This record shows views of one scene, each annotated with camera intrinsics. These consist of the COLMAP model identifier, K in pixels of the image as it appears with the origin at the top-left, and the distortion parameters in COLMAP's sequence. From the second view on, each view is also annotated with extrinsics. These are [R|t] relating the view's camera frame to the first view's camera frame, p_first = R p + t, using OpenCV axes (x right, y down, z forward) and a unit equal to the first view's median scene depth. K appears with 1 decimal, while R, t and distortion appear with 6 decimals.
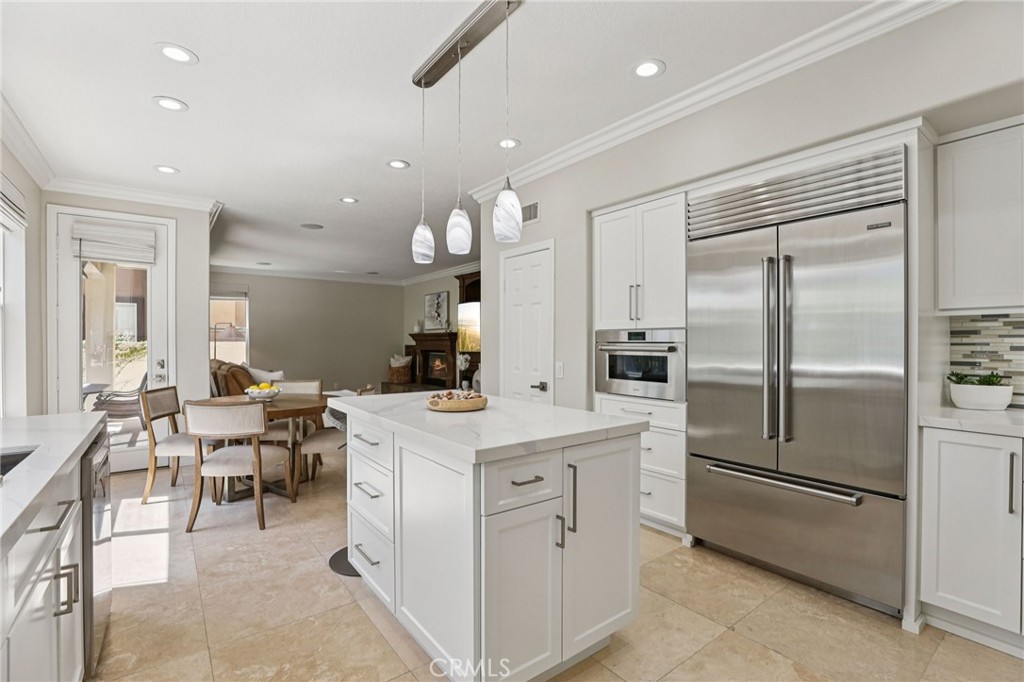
lens RADIAL K [[473.4, 0, 518.6], [0, 473.4, 342.1], [0, 0, 1]] dist [-0.032121, 0.004467]
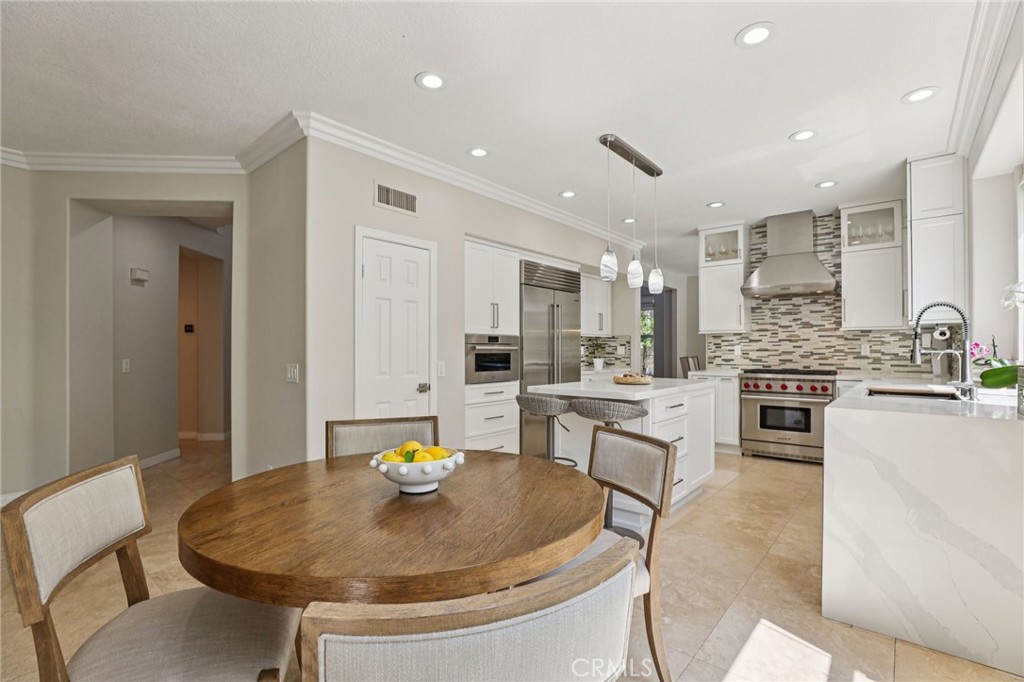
lens RADIAL K [[473.4, 0, 520.1], [0, 473.4, 347.3], [0, 0, 1]] dist [-0.032121, 0.004467]
pose [[-0.224082, 0.001855, 0.974569, -1.115975], [0.001908, 0.999997, -0.001464, 0.012453], [-0.974568, 0.001532, -0.224085, 1.206677]]
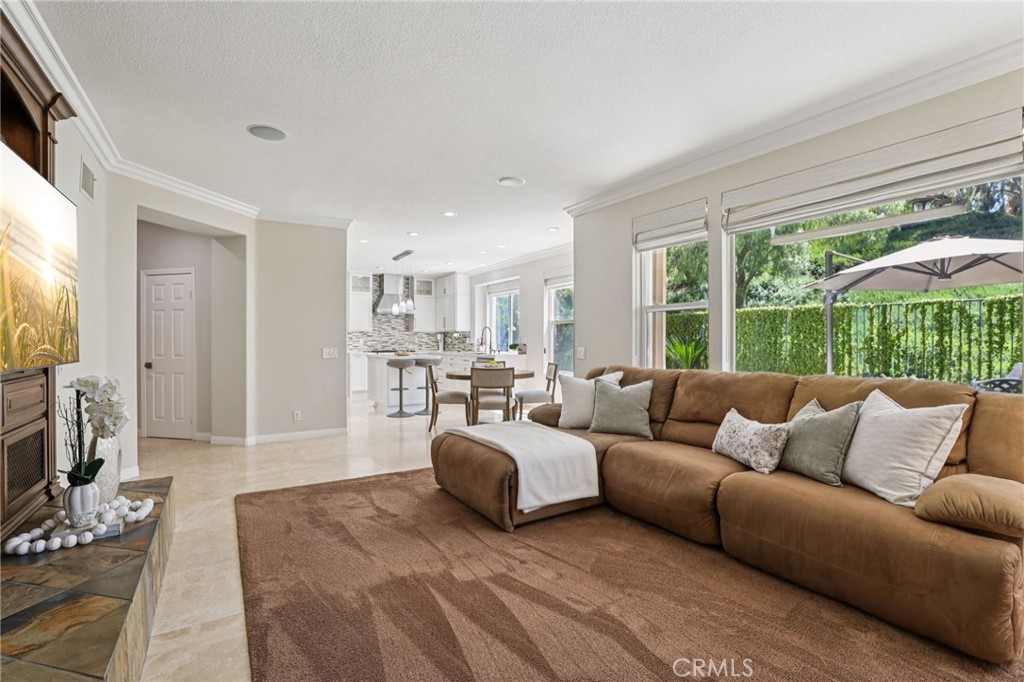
lens RADIAL K [[473.4, 0, 512.4], [0, 473.4, 342.3], [0, 0, 1]] dist [-0.032121, 0.004467]
pose [[-0.994522, -0.002935, 0.104486, -0.942804], [-0.002426, 0.999985, 0.005003, 0.013872], [-0.104499, 0.004722, -0.994514, 3.164498]]
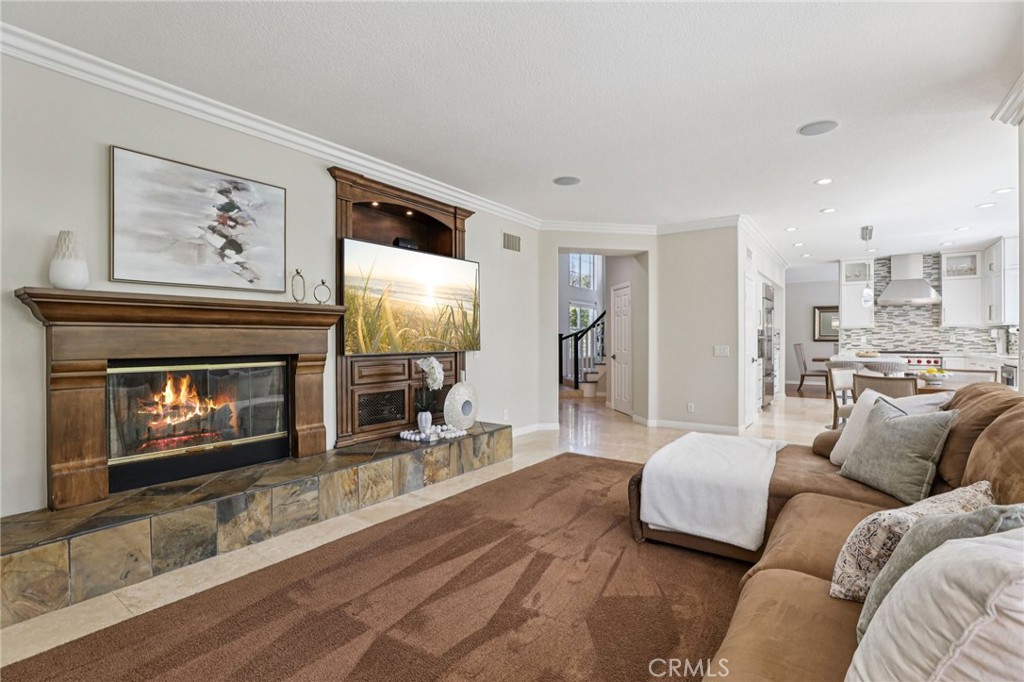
lens RADIAL K [[473.4, 0, 521.4], [0, 473.4, 338.0], [0, 0, 1]] dist [-0.032121, 0.004467]
pose [[-0.293488, 0.000145, 0.955963, -1.578542], [0.000249, 1.000000, -0.000076, 0.015741], [-0.955963, 0.000216, -0.293488, 2.722503]]
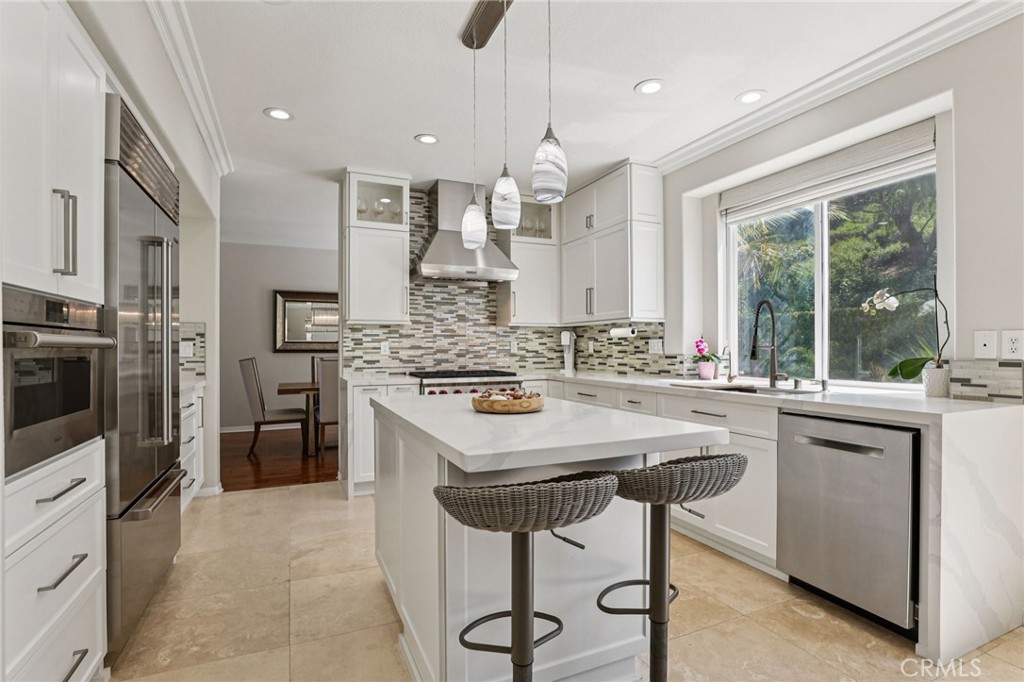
lens RADIAL K [[500.9, 0, 522.1], [0, 500.9, 345.1], [0, 0, 1]] dist [-0.033638, 0.000333]
pose [[-0.976108, 0.002103, 0.217274, -0.240175], [0.001583, 0.999995, -0.002564, 0.018690], [-0.217279, -0.002159, -0.976107, 1.299763]]
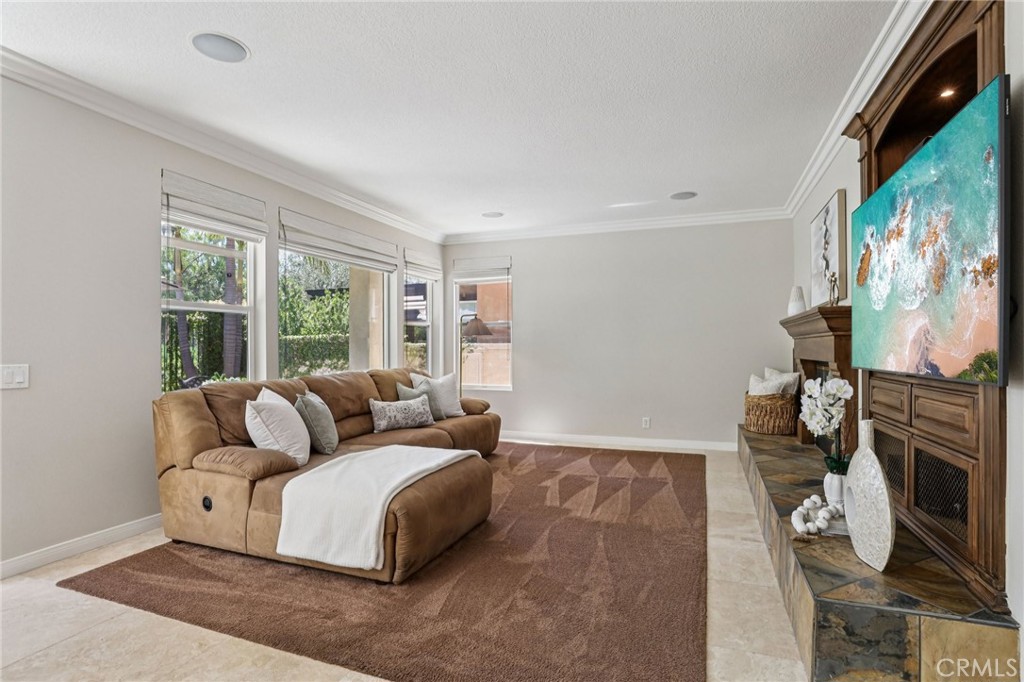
lens RADIAL K [[500.9, 0, 523.2], [0, 500.9, 342.2], [0, 0, 1]] dist [-0.033638, 0.000333]
pose [[0.532670, -0.009939, -0.846265, 0.081934], [0.004398, 0.999950, -0.008975, 0.014780], [0.846312, 0.001059, 0.532687, 1.803169]]
